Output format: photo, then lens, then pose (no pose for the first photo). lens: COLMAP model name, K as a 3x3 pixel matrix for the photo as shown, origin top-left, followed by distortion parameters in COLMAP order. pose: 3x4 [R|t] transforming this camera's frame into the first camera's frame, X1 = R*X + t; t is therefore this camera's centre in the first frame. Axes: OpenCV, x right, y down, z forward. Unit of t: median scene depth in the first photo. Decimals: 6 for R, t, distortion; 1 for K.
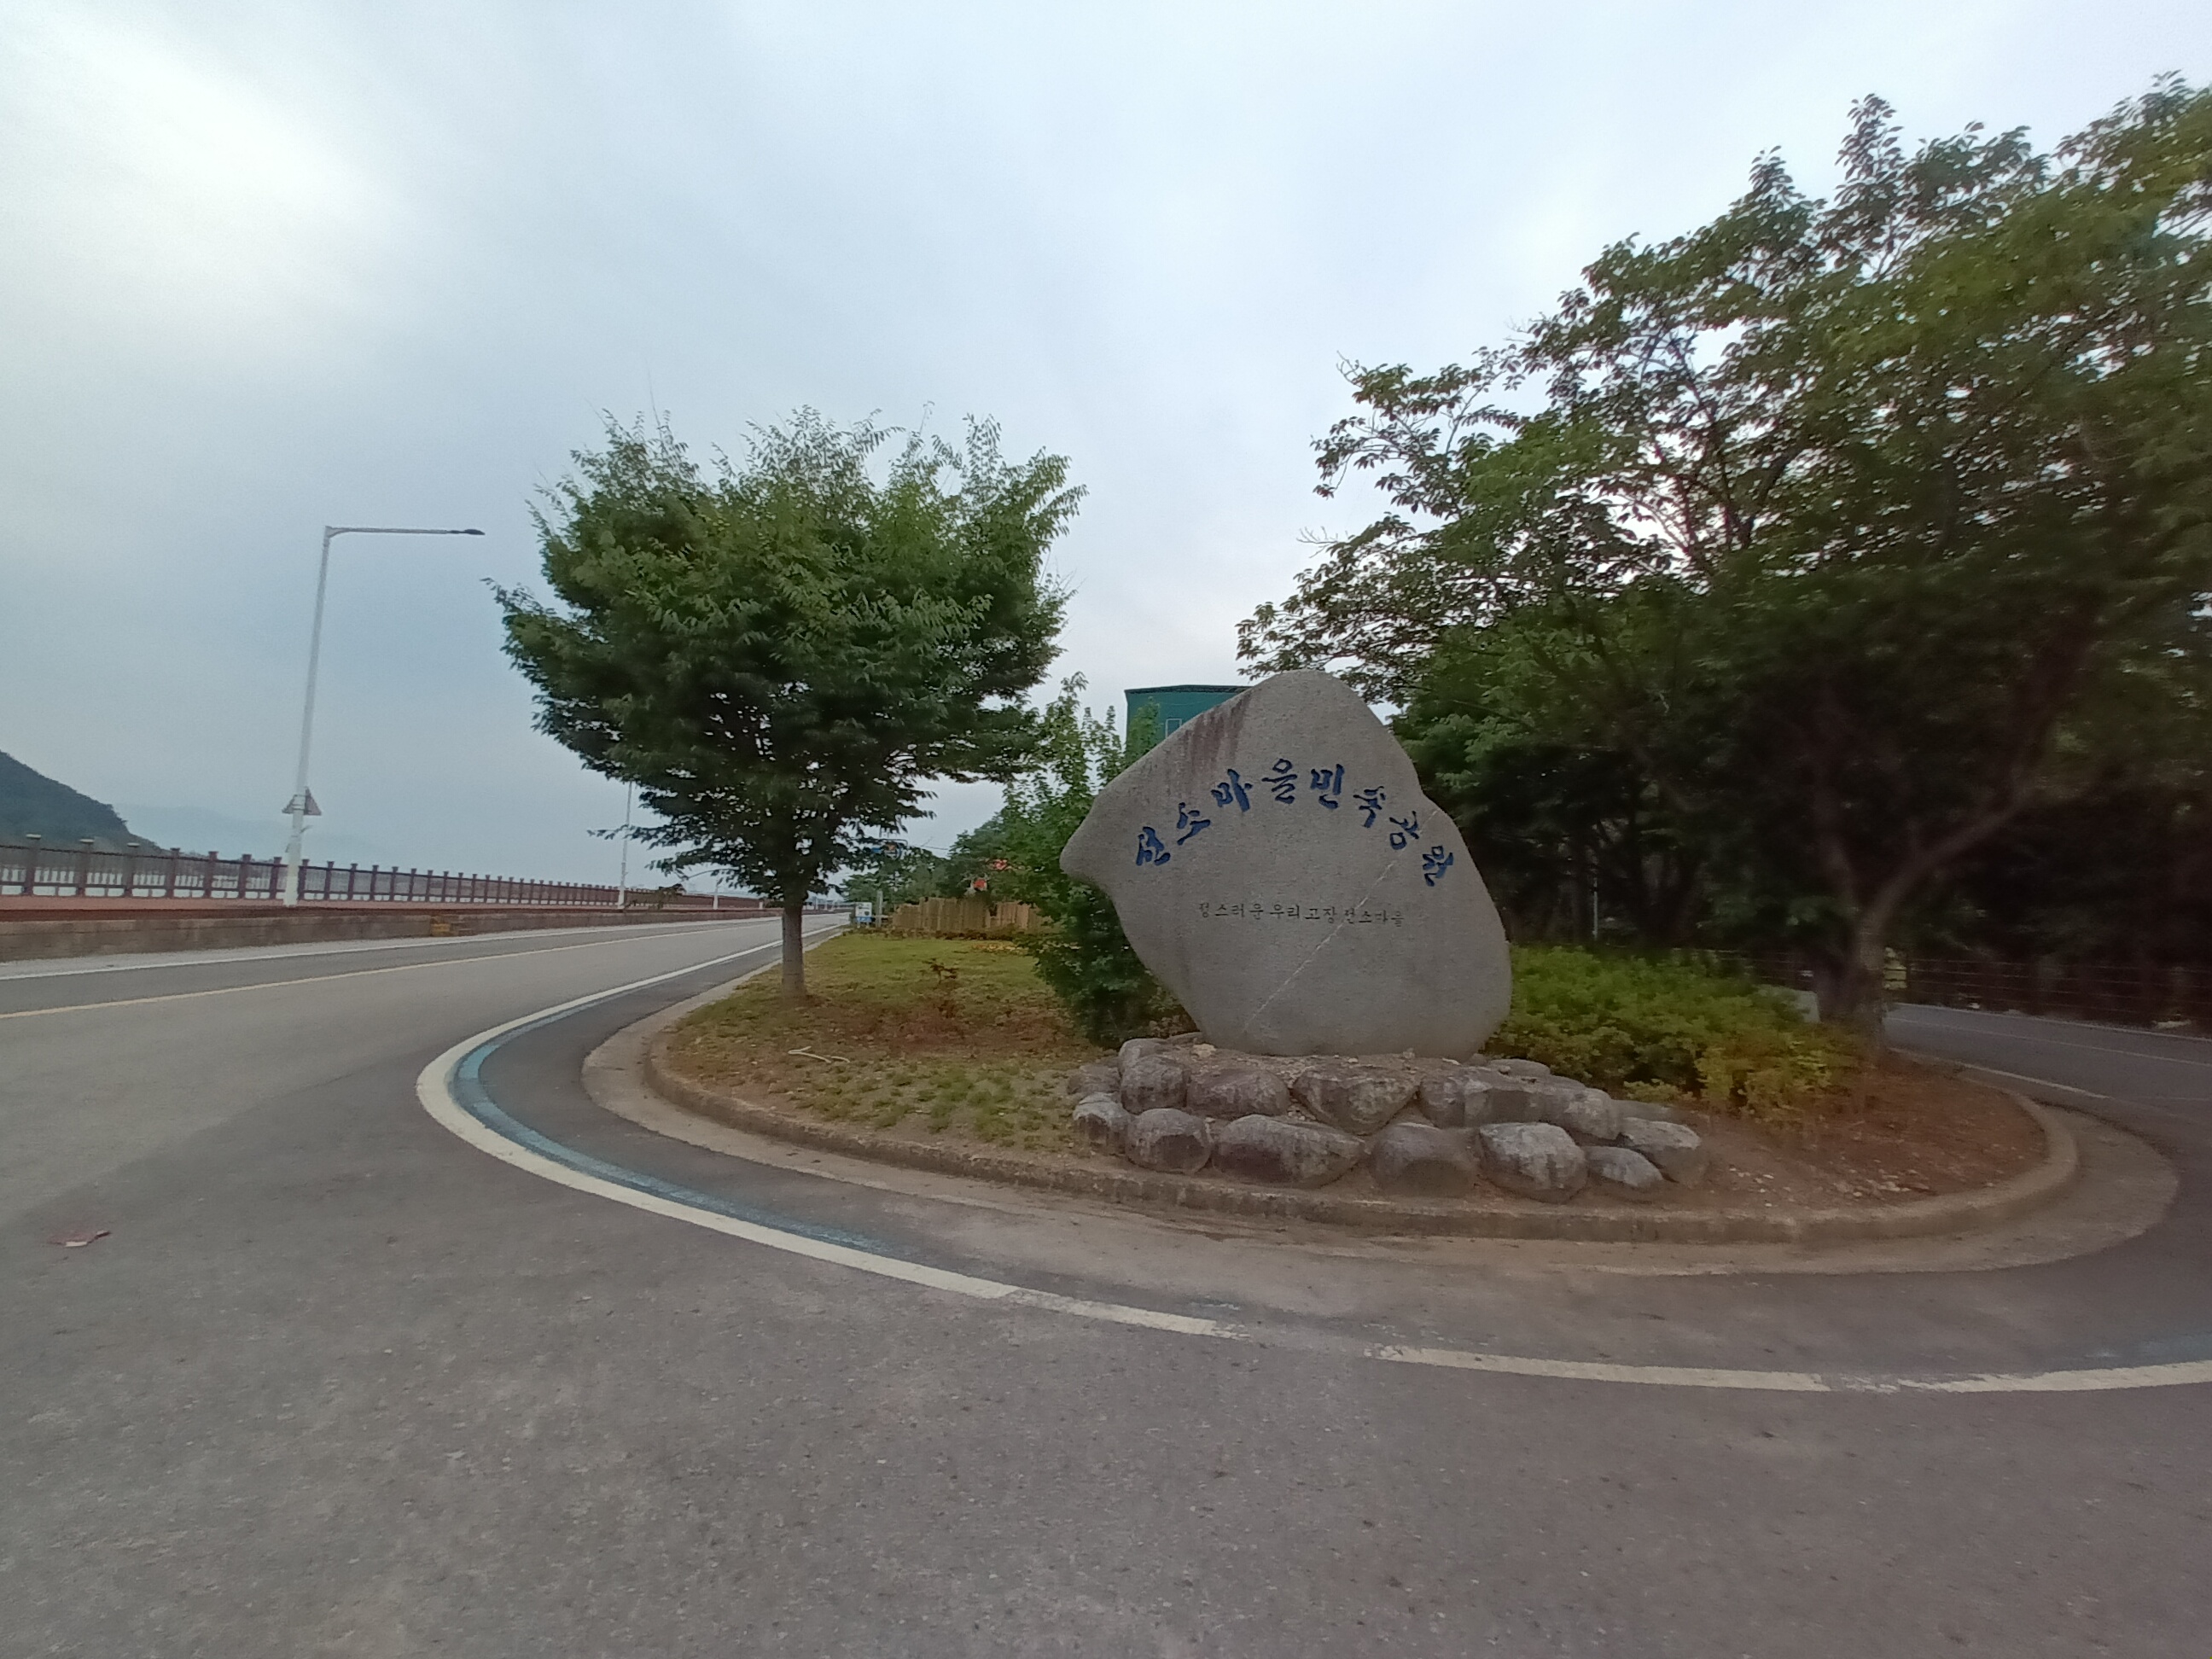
lens RADIAL K [[1059.9, 0, 1106.0], [0, 1059.9, 829.5], [0, 0, 1]] dist [-0.000471, -0.000042]
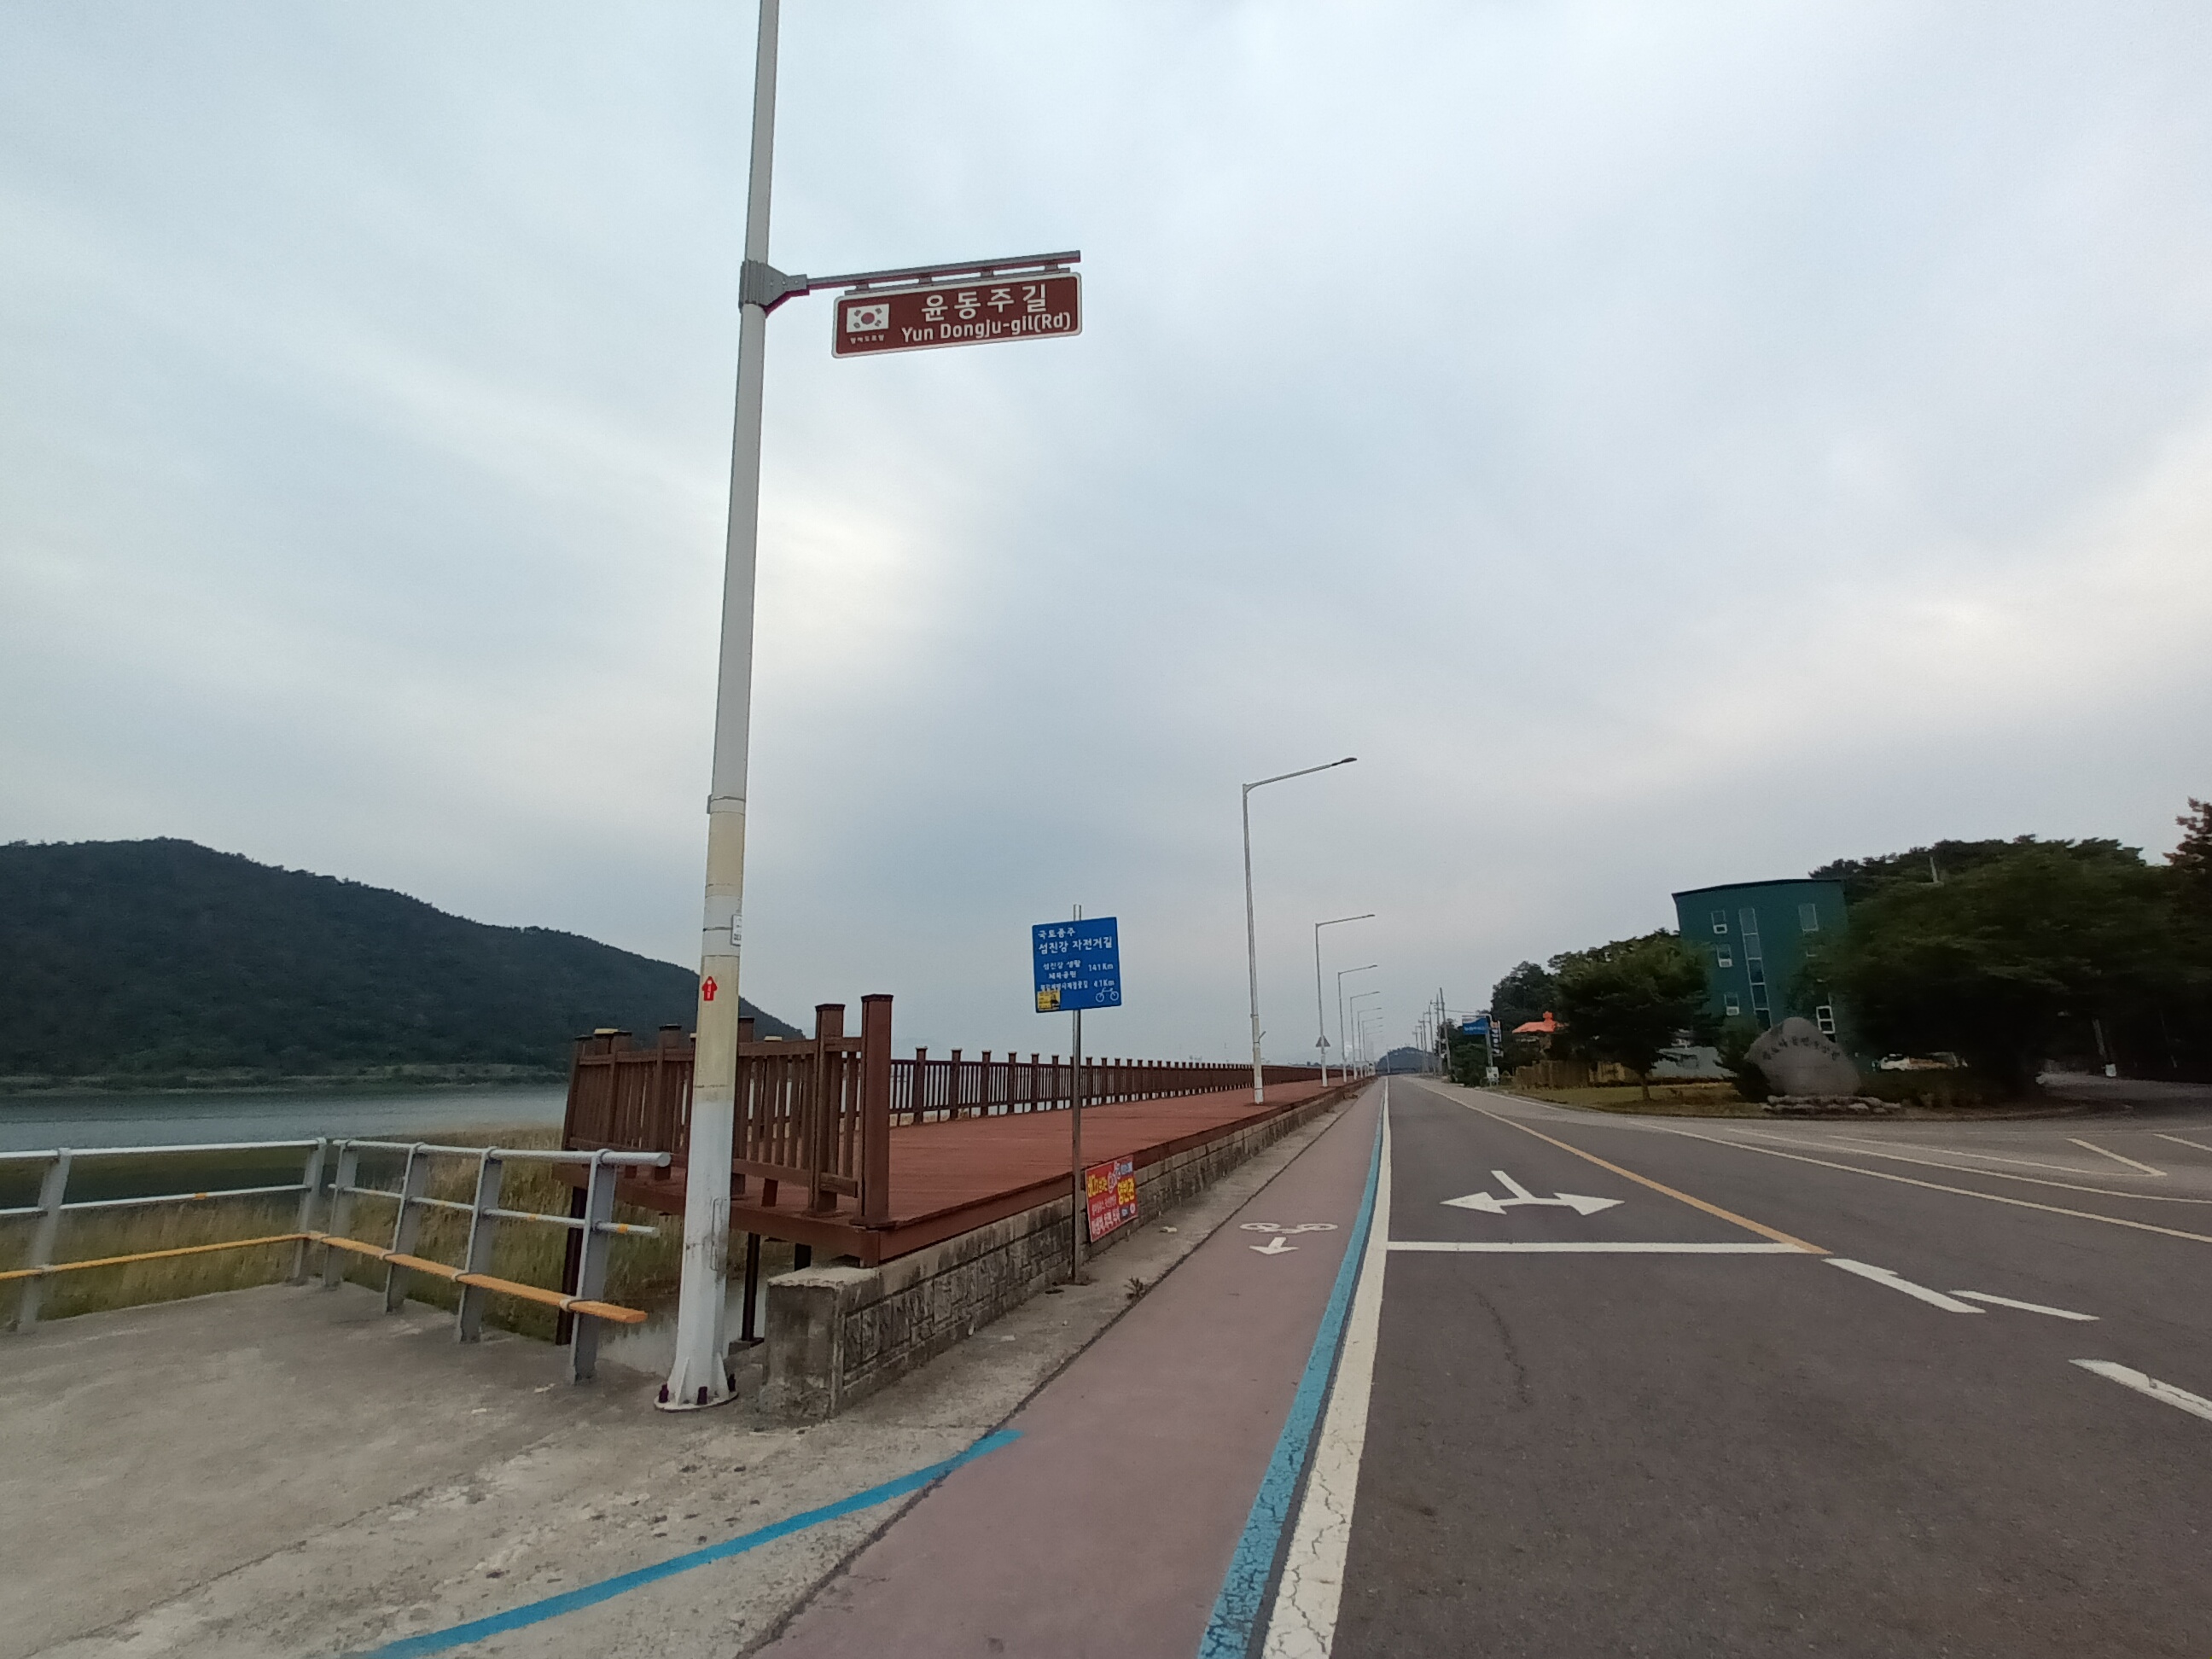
lens RADIAL K [[1059.9, 0, 1106.0], [0, 1059.9, 829.5], [0, 0, 1]] dist [-0.000471, -0.000042]
pose [[0.895623, -0.159176, -0.415359, -0.493245], [0.094922, 0.980664, -0.171138, -0.462520], [0.434568, 0.113849, 0.893414, -4.850019]]
